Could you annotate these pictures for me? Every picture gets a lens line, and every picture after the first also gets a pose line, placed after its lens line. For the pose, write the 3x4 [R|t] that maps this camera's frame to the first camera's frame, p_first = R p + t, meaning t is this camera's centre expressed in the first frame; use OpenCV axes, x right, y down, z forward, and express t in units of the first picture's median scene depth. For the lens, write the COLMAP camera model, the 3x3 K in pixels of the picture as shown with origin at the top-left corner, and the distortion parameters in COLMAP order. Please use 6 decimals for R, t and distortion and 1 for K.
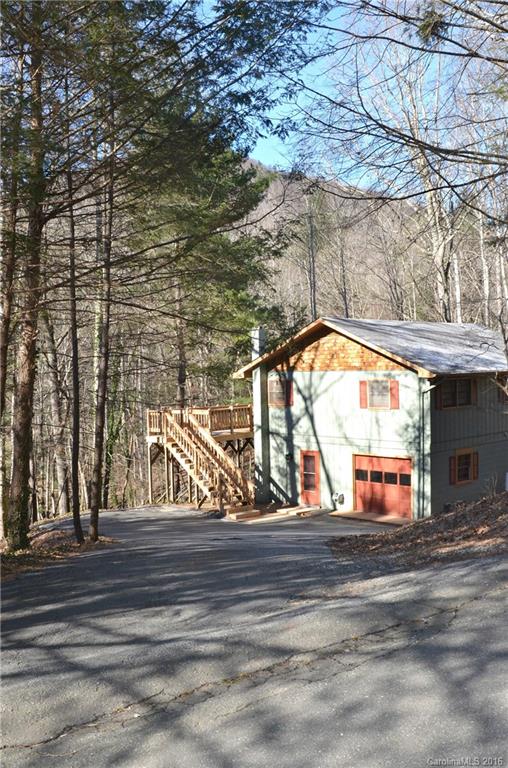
lens RADIAL K [[1050.2, 0, 254.0], [0, 1050.2, 384.0], [0, 0, 1]] dist [-0.385518, -0.000258]
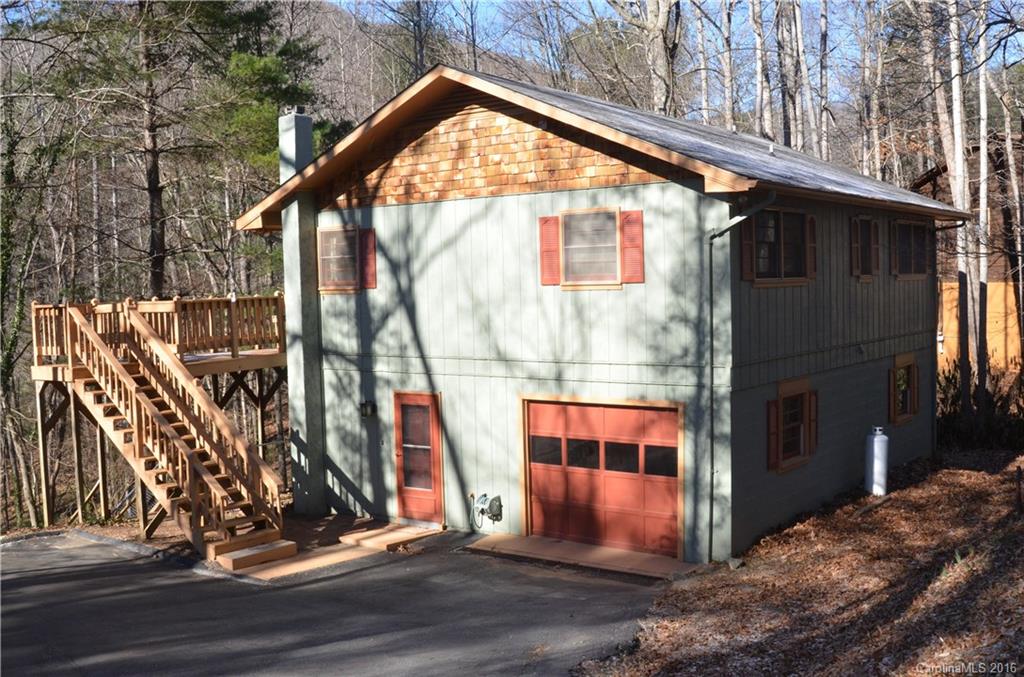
lens RADIAL K [[1103.6, 0, 512.0], [0, 1103.6, 338.5], [0, 0, 1]] dist [-0.075870, 0.004729]
pose [[0.989177, -0.011903, 0.146244, 0.026775], [0.011470, 0.999927, 0.003805, 0.040803], [-0.146279, -0.002086, 0.989241, 0.556262]]
